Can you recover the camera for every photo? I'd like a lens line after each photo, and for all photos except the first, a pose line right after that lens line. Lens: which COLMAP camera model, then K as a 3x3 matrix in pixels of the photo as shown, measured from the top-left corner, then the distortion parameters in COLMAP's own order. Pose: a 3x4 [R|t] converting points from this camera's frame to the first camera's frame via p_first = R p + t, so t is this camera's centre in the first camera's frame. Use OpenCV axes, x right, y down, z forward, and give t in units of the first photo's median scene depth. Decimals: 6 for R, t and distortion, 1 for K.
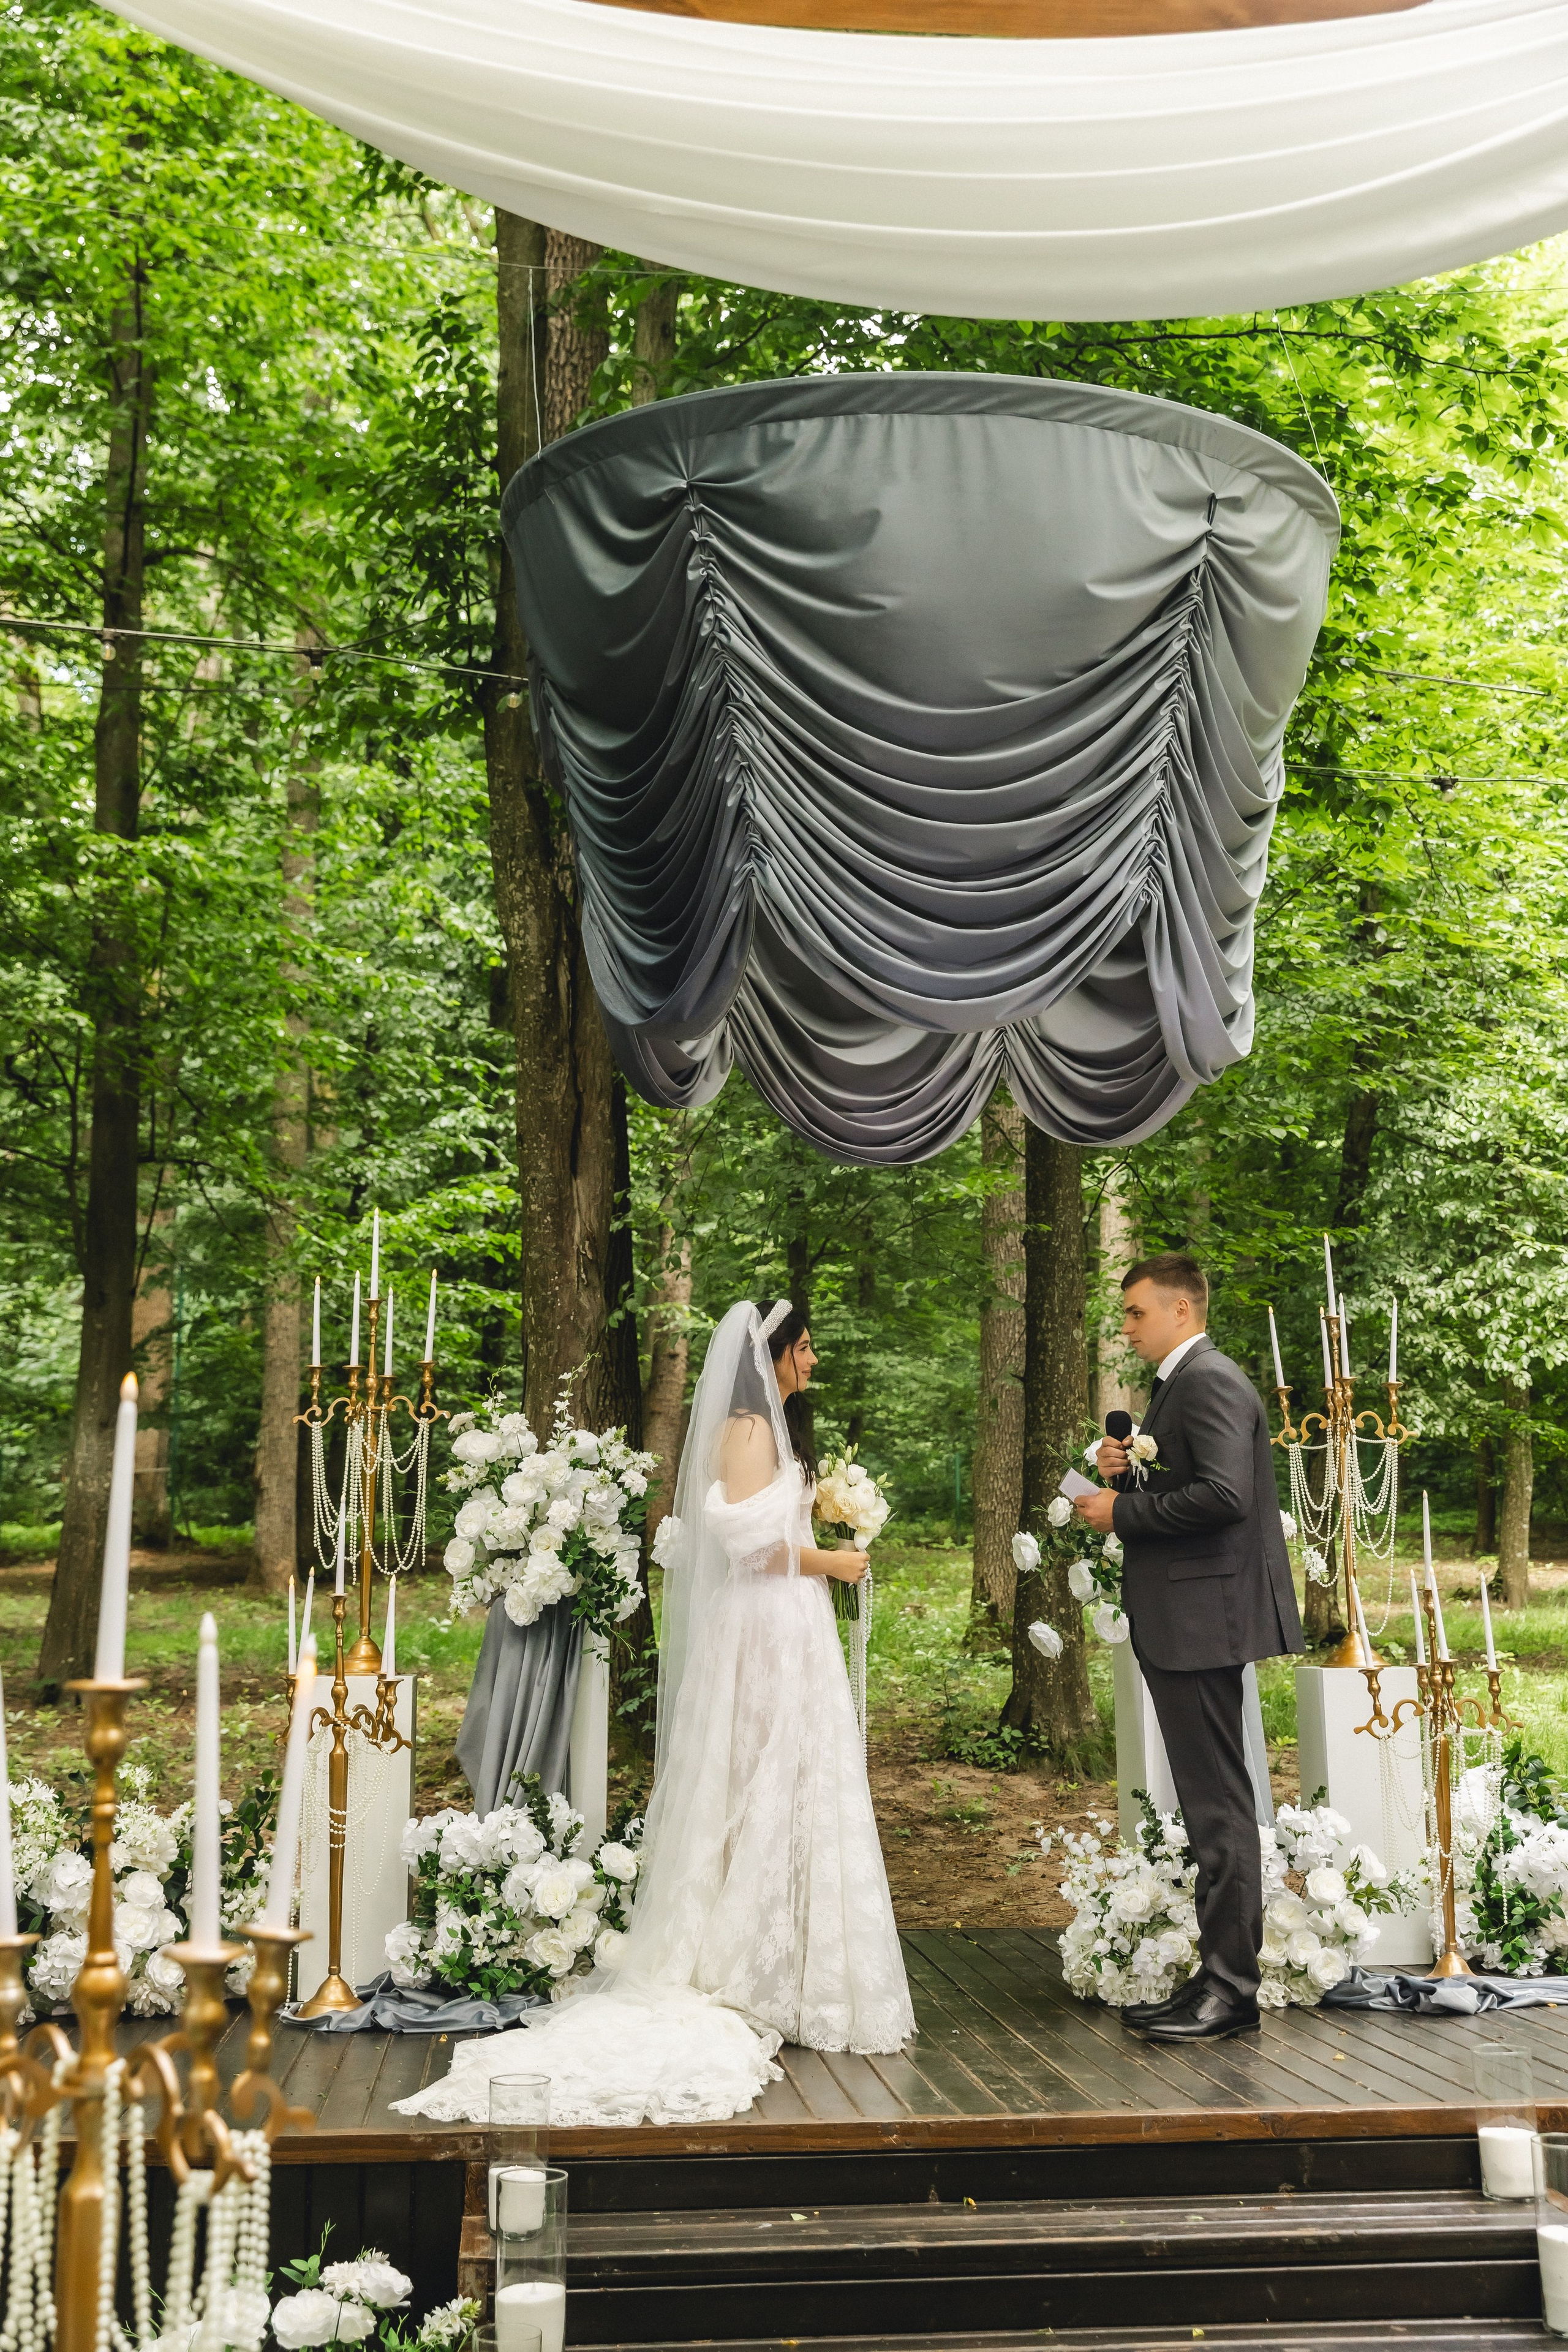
lens RADIAL K [[2568.0, 0, 780.6], [0, 2568.0, 1170.0], [0, 0, 1]] dist [-0.022452, 0.035183]
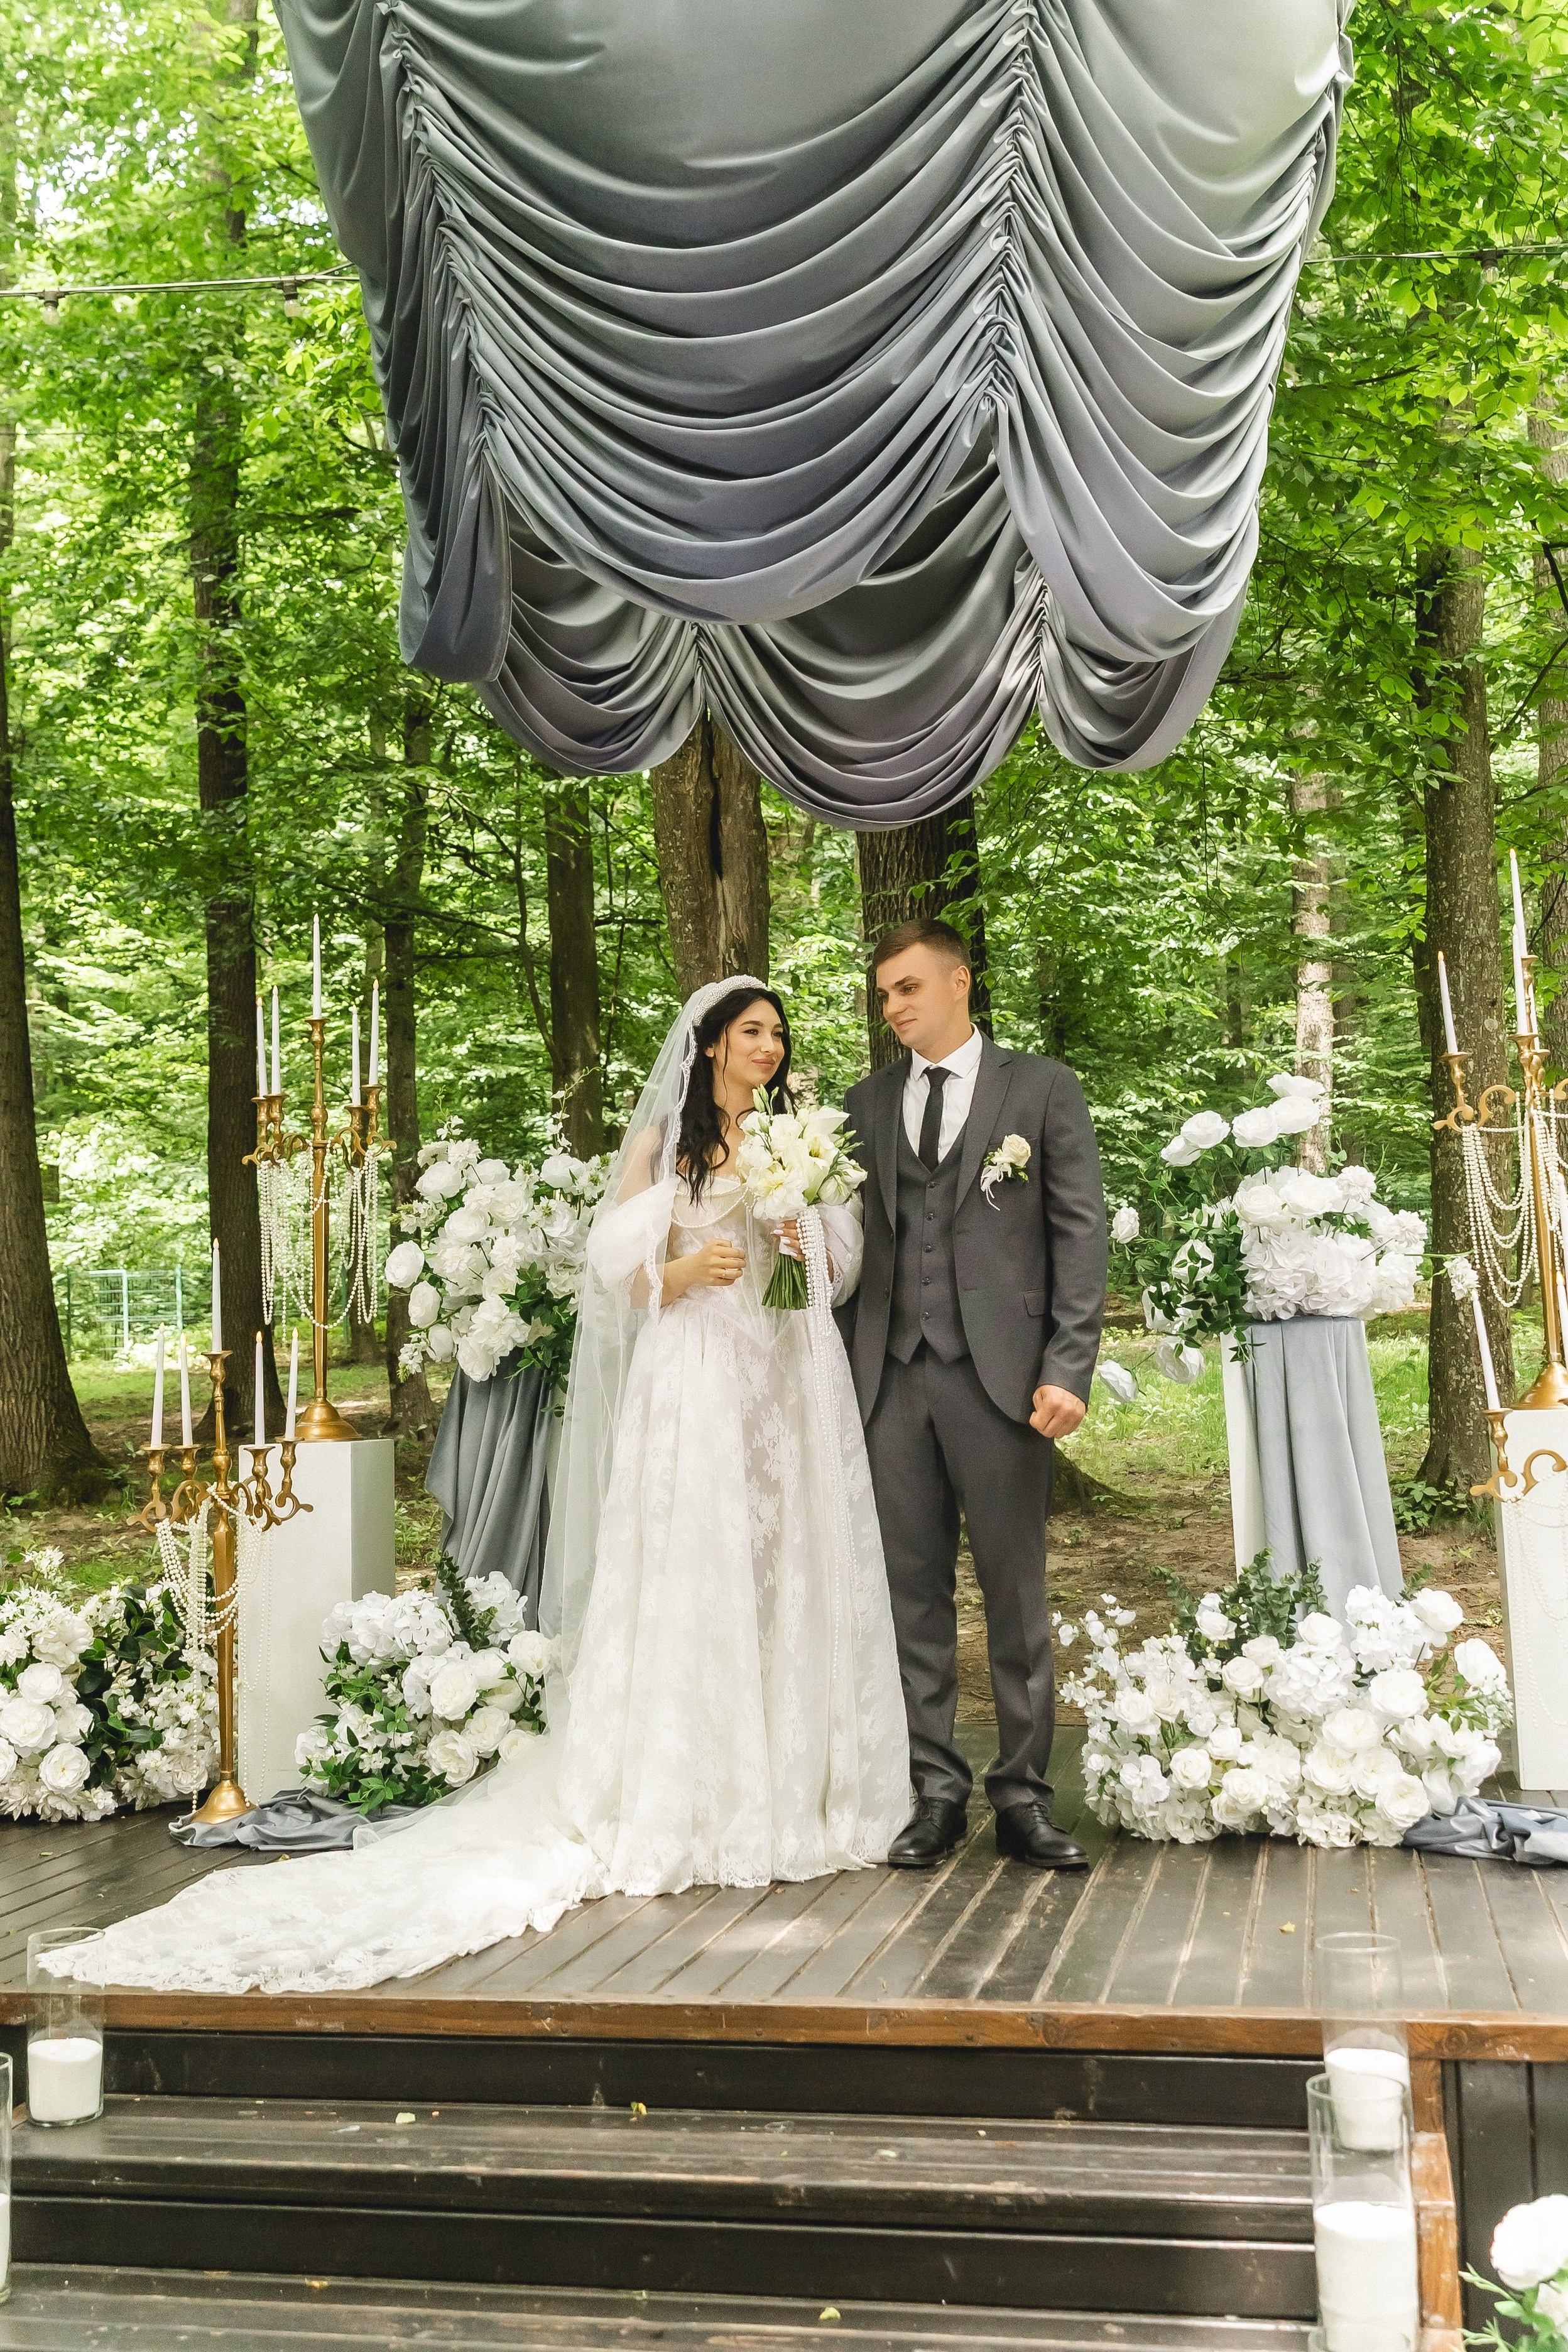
lens RADIAL K [[2548.5, 0, 767.7], [0, 2548.5, 1171.7], [0, 0, 1]] dist [0.207127, -0.508372]
pose [[0.949213, -0.050987, -0.310477, 0.272091], [0.081140, 0.993073, 0.084983, 0.041629], [0.303993, -0.105859, 0.946775, 0.217269]]
